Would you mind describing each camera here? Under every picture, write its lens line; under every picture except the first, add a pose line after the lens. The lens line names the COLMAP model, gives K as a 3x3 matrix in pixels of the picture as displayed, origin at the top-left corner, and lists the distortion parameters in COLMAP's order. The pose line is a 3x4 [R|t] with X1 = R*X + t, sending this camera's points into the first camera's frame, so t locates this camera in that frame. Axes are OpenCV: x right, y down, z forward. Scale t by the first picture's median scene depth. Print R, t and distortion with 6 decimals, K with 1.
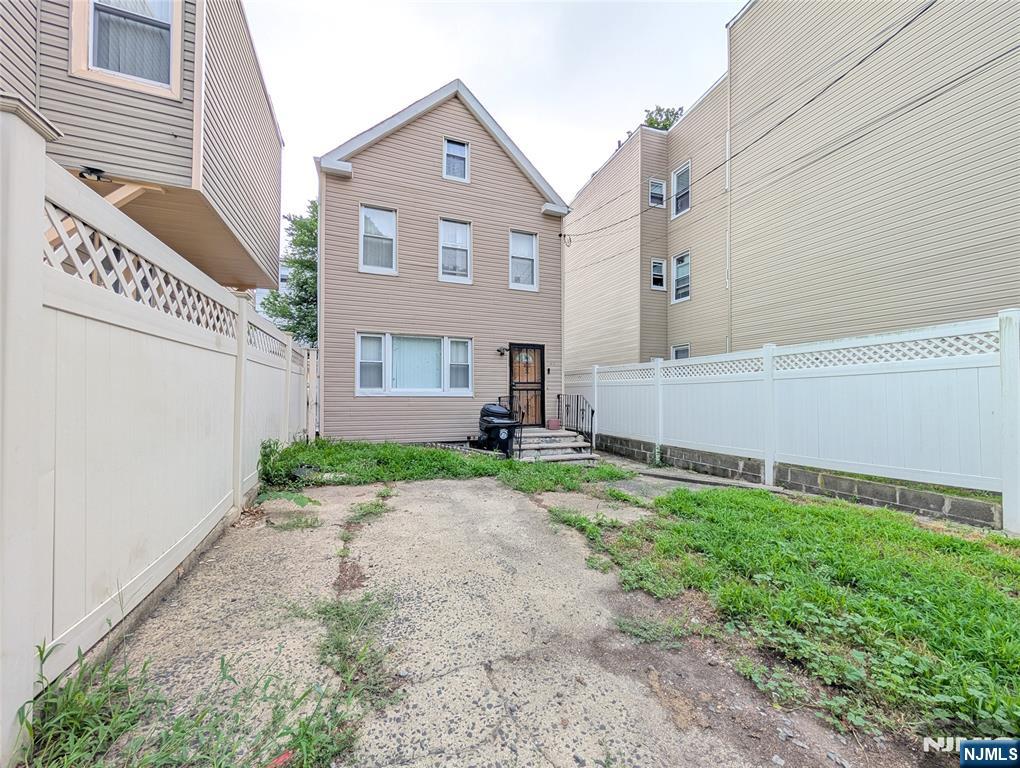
lens RADIAL K [[388.9, 0, 514.3], [0, 388.9, 388.8], [0, 0, 1]] dist [0.000404, -0.000115]
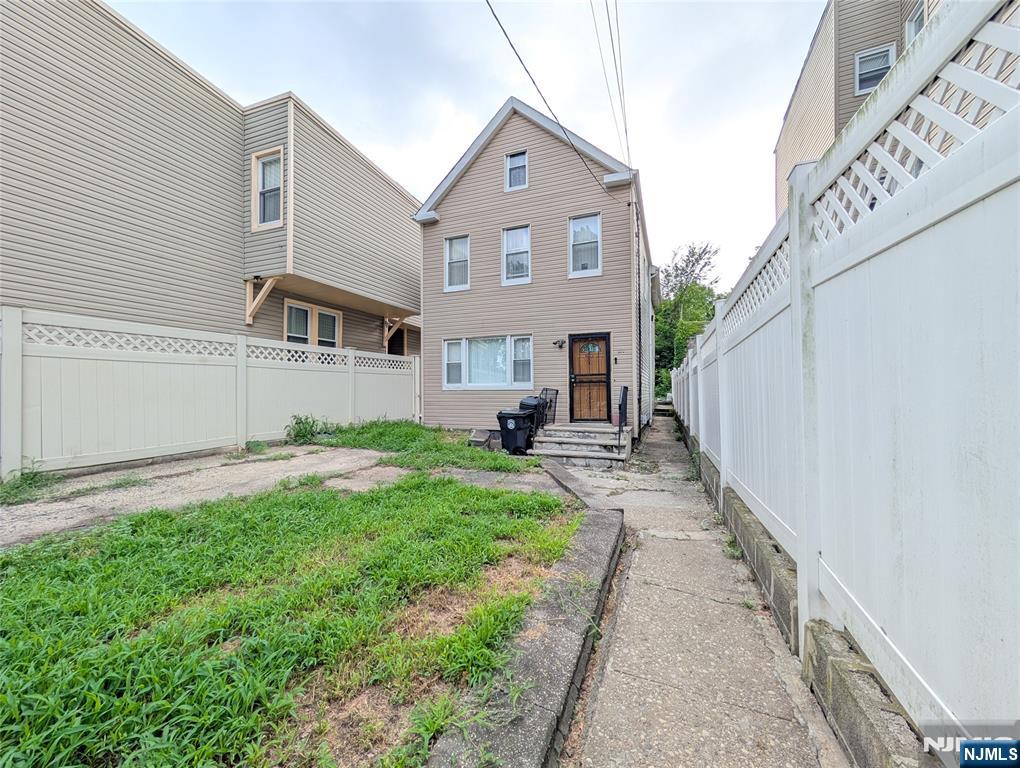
lens RADIAL K [[388.9, 0, 510.4], [0, 388.9, 388.2], [0, 0, 1]] dist [0.000404, -0.000115]
pose [[0.732712, -0.013152, -0.680411, 0.568685], [0.016548, 0.999862, -0.001507, 0.017138], [0.680337, -0.010155, 0.732829, 0.191587]]
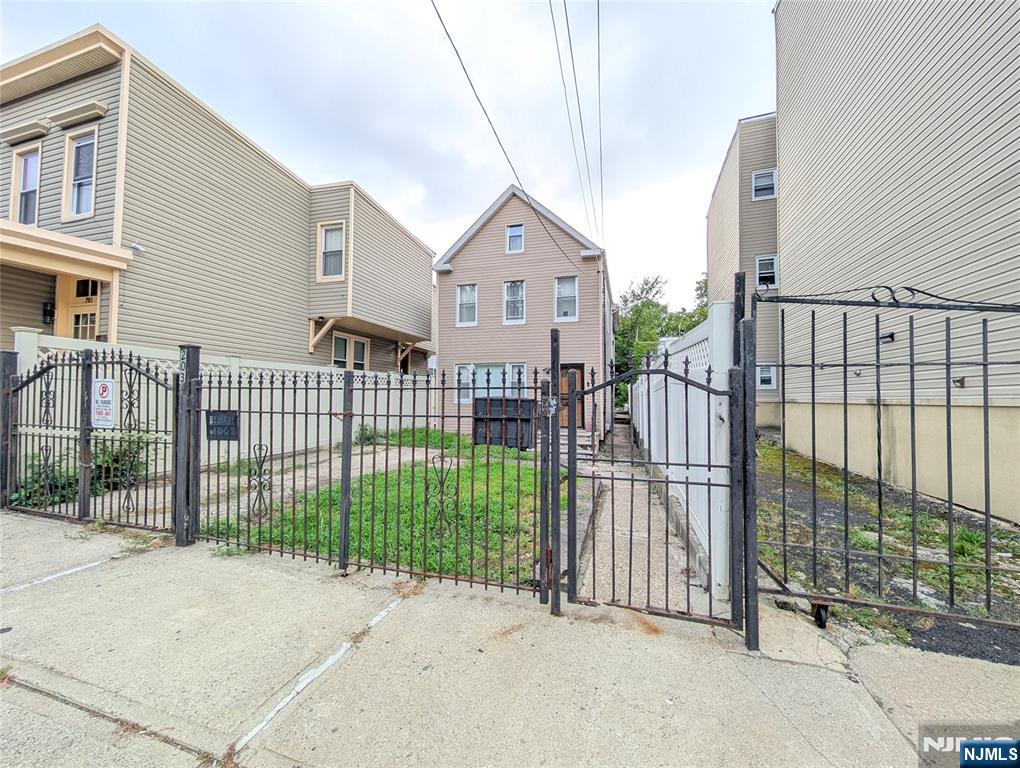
lens RADIAL K [[388.9, 0, 511.6], [0, 388.9, 388.7], [0, 0, 1]] dist [0.000404, -0.000115]
pose [[0.796880, -0.016137, -0.603922, 0.699008], [0.006961, 0.999822, -0.017531, -0.011780], [0.604098, 0.009767, 0.796851, -0.142071]]
